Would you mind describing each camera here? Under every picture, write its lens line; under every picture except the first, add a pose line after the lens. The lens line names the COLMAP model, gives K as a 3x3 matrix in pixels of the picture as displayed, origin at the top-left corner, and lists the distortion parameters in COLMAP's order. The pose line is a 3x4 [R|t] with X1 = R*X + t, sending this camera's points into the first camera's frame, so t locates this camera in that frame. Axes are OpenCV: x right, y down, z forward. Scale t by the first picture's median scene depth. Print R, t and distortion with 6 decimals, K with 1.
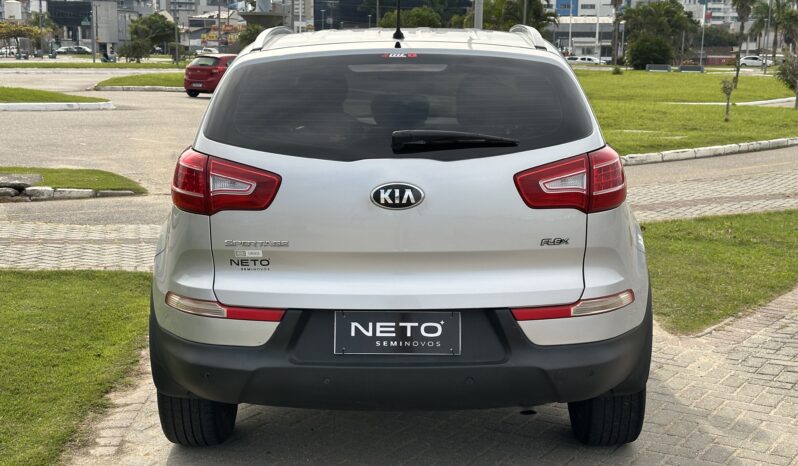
lens RADIAL K [[1157.8, 0, 399.0], [0, 1157.8, 233.0], [0, 0, 1]] dist [0.172873, -0.054072]
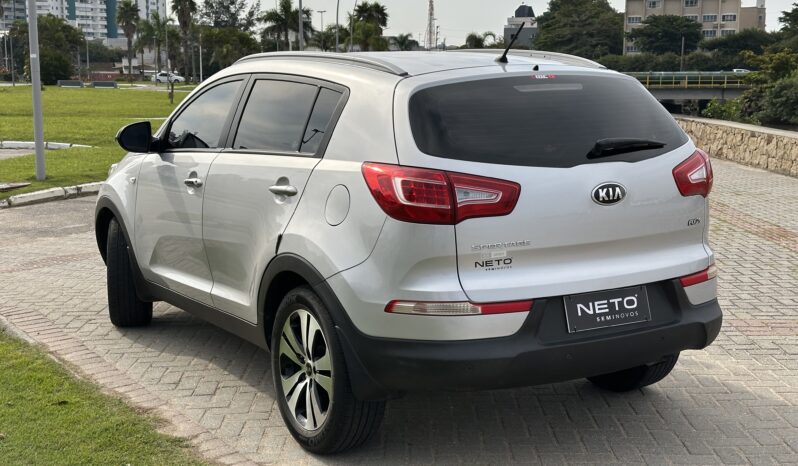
lens RADIAL K [[1157.8, 0, 399.0], [0, 1157.8, 233.0], [0, 0, 1]] dist [0.172873, -0.054072]
pose [[0.850413, -0.088476, 0.518623, -0.799186], [0.094856, 0.995389, 0.014272, -0.028706], [-0.517494, 0.037057, 0.854884, 0.084076]]
